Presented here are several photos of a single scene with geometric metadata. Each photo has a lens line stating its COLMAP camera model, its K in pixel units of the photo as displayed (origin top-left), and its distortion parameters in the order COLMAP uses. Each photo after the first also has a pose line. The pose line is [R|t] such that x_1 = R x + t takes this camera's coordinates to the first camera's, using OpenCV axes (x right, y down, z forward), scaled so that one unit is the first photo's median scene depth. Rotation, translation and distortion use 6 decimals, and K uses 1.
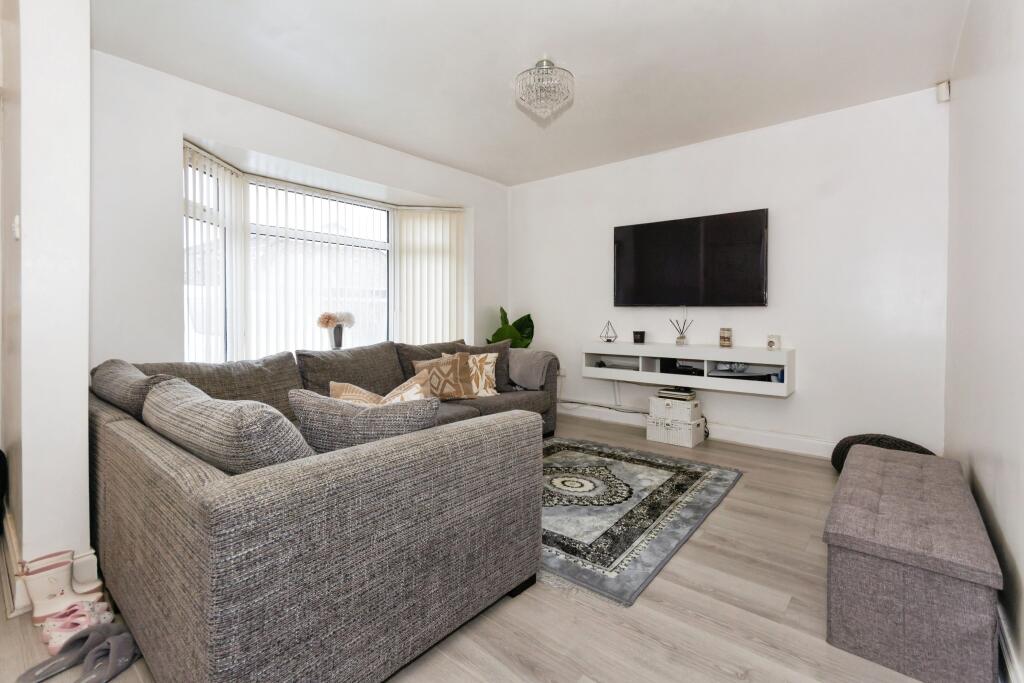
lens RADIAL K [[456.8, 0, 521.4], [0, 456.8, 313.5], [0, 0, 1]] dist [0.000757, 0.001656]
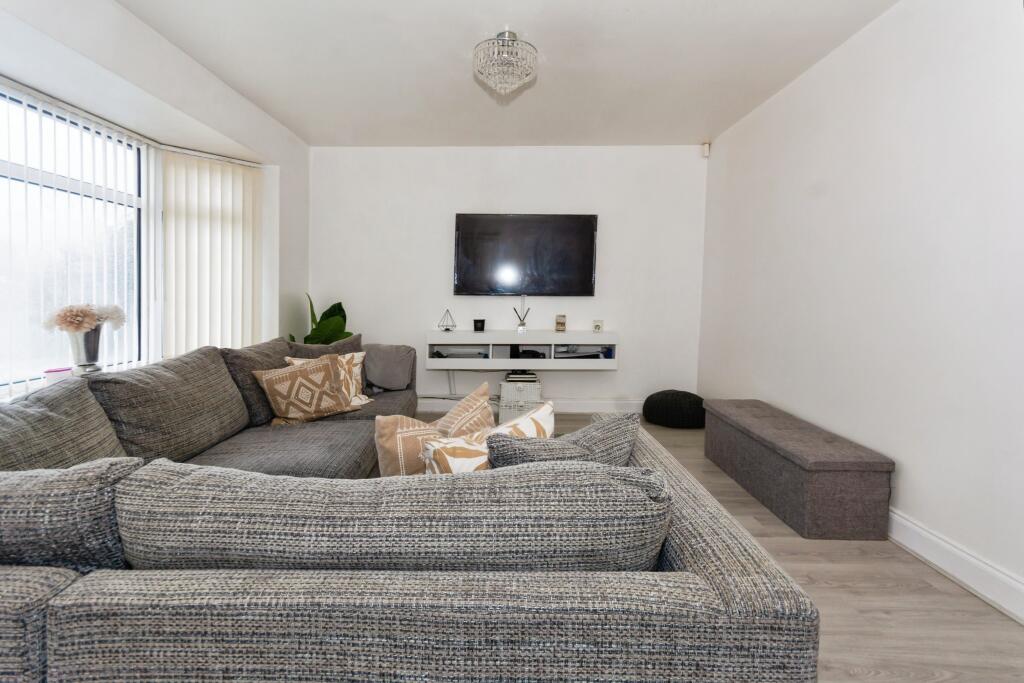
lens RADIAL K [[456.8, 0, 510.1], [0, 456.8, 311.9], [0, 0, 1]] dist [0.000757, 0.001656]
pose [[0.783552, -0.021246, 0.620963, -0.348358], [-0.001654, 0.999340, 0.036278, -0.016587], [-0.621324, -0.029453, 0.783000, 0.173255]]
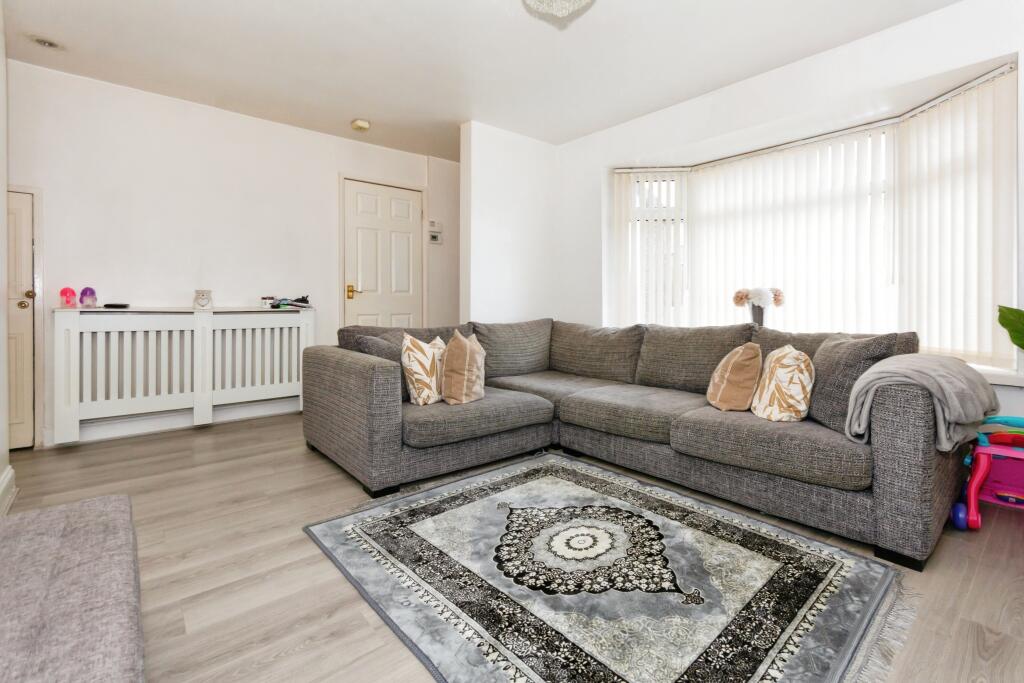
lens RADIAL K [[456.8, 0, 515.1], [0, 456.8, 304.2], [0, 0, 1]] dist [0.000757, 0.001656]
pose [[-0.162499, 0.001236, -0.986708, 0.532525], [0.000198, 0.999999, 0.001220, 0.026118], [0.986709, 0.000003, -0.162499, 0.706980]]
